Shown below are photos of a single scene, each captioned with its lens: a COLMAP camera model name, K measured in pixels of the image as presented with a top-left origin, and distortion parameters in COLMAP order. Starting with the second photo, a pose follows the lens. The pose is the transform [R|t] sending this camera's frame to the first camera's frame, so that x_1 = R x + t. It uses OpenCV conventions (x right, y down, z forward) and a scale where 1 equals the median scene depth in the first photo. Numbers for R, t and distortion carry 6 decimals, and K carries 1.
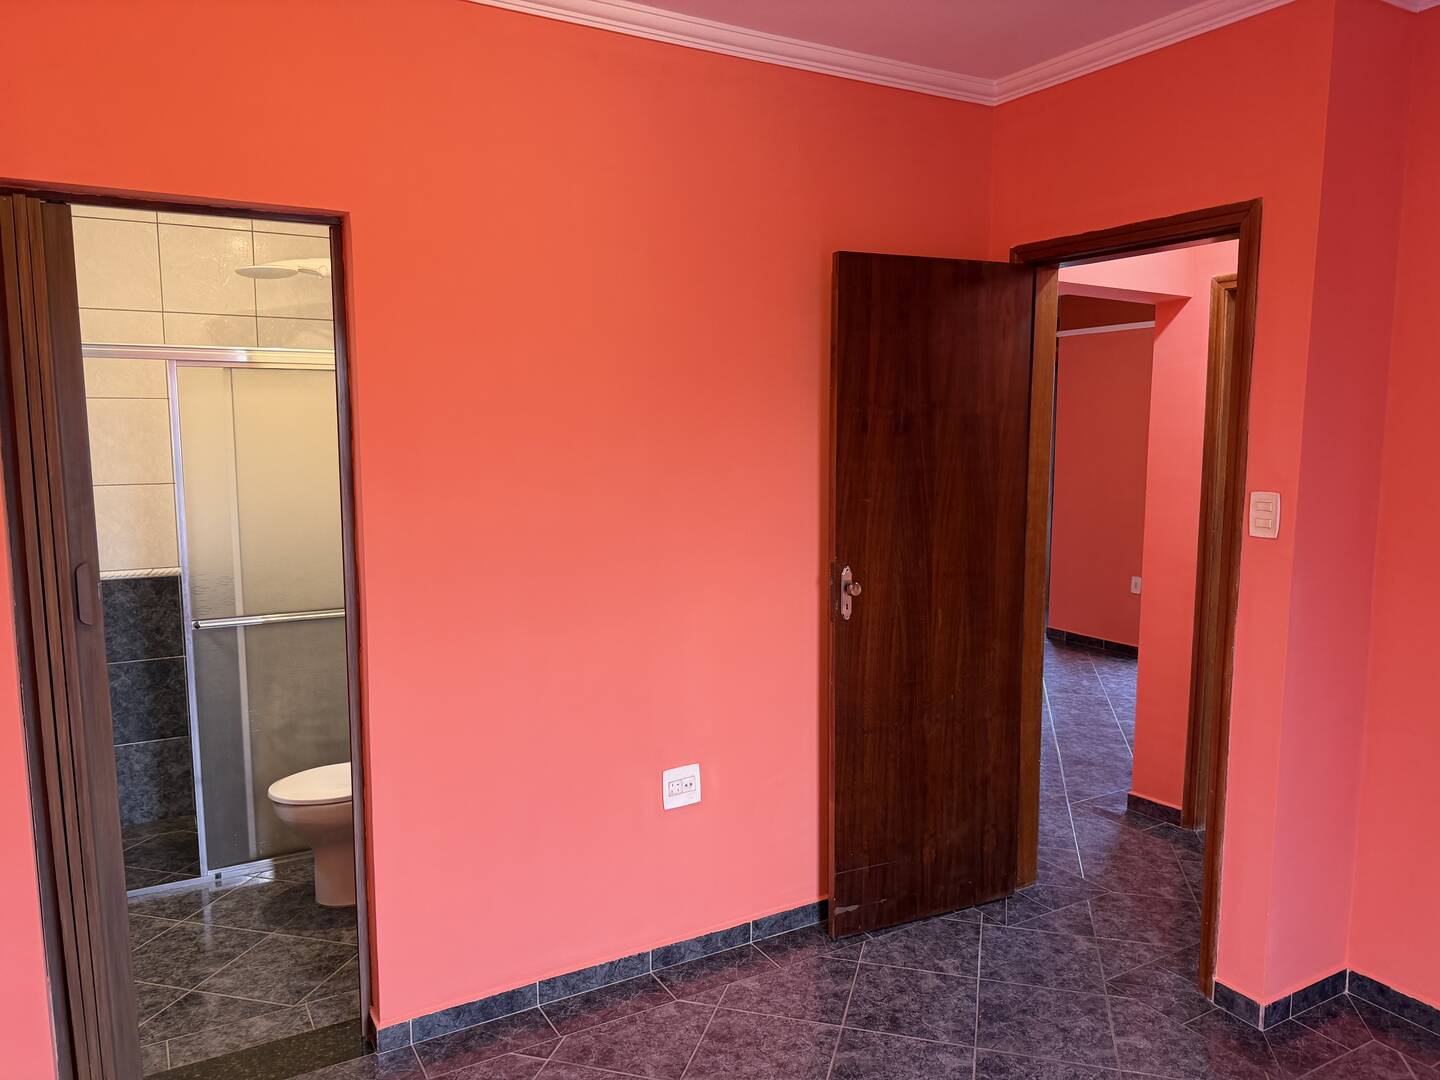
lens RADIAL K [[1032.9, 0, 723.2], [0, 1032.9, 543.7], [0, 0, 1]] dist [0.017912, -0.020245]
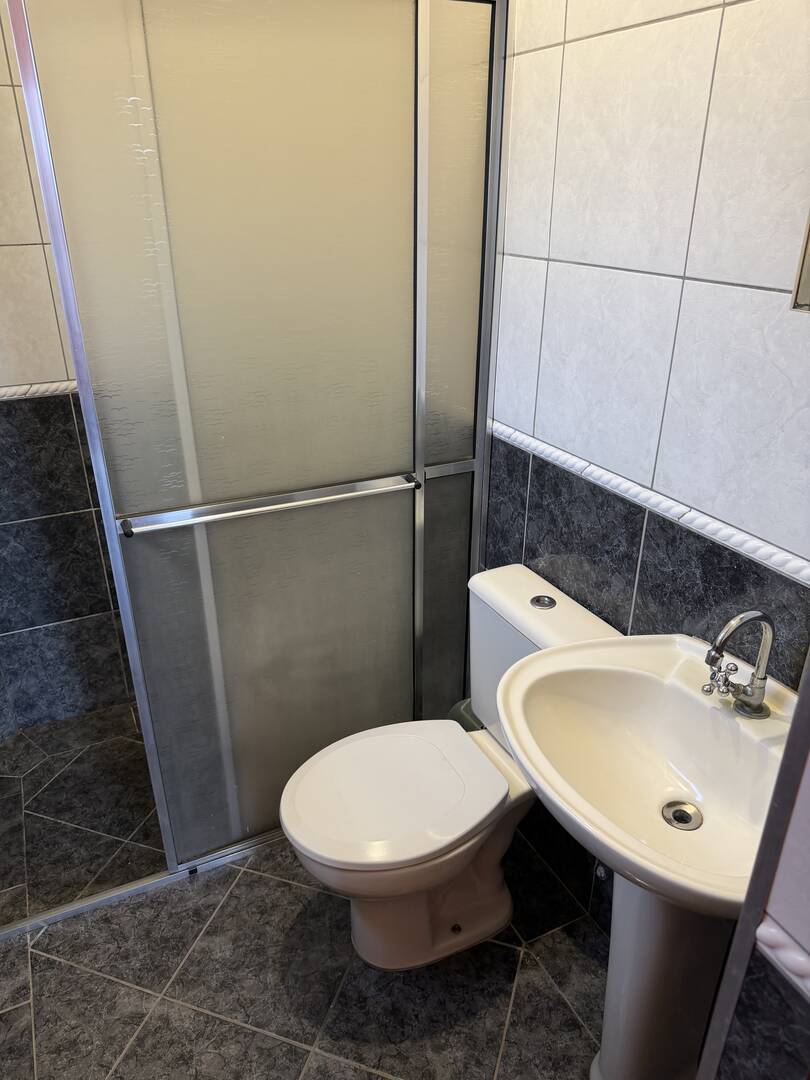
lens RADIAL K [[774.7, 0, 398.6], [0, 774.7, 539.9], [0, 0, 1]] dist [0.017912, -0.020245]
pose [[0.997253, 0.024076, -0.070047, -0.284827], [-0.000898, 0.949562, 0.313579, -0.035951], [0.074064, -0.312654, 0.946975, 0.527168]]
